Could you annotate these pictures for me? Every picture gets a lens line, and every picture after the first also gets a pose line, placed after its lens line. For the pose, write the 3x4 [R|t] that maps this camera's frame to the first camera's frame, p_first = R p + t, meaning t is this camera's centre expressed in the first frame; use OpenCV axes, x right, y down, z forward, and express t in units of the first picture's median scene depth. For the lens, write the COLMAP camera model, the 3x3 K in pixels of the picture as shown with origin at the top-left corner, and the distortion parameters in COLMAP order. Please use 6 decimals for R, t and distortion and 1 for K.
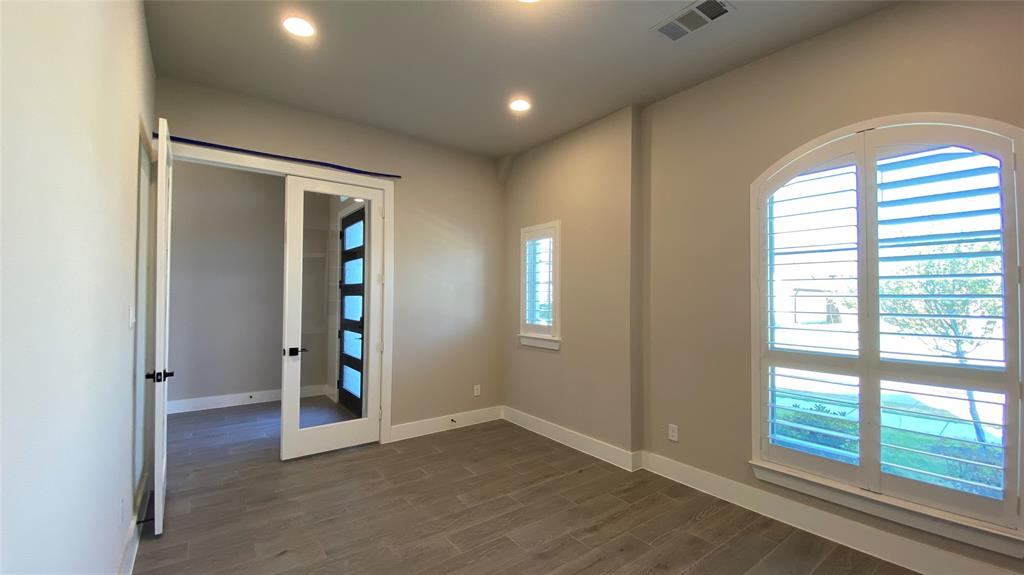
lens RADIAL K [[411.4, 0, 518.2], [0, 411.4, 288.6], [0, 0, 1]] dist [0.024164, -0.021485]
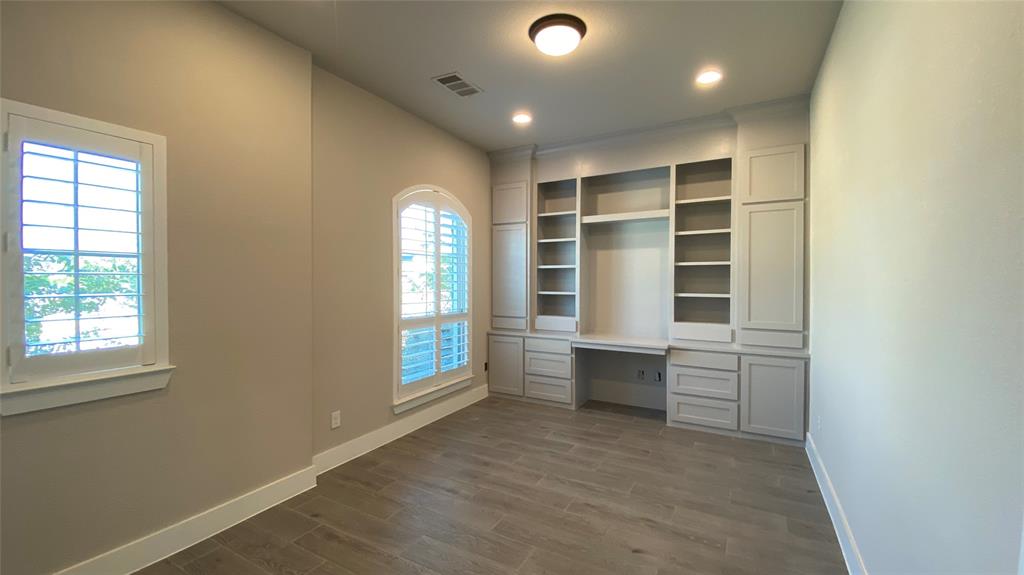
lens RADIAL K [[411.4, 0, 518.2], [0, 411.4, 288.6], [0, 0, 1]] dist [0.024164, -0.021485]
pose [[-0.409961, -0.023174, 0.911809, -0.821459], [-0.023768, 0.999609, 0.014719, 0.008753], [-0.911793, -0.015638, -0.410352, 1.178418]]
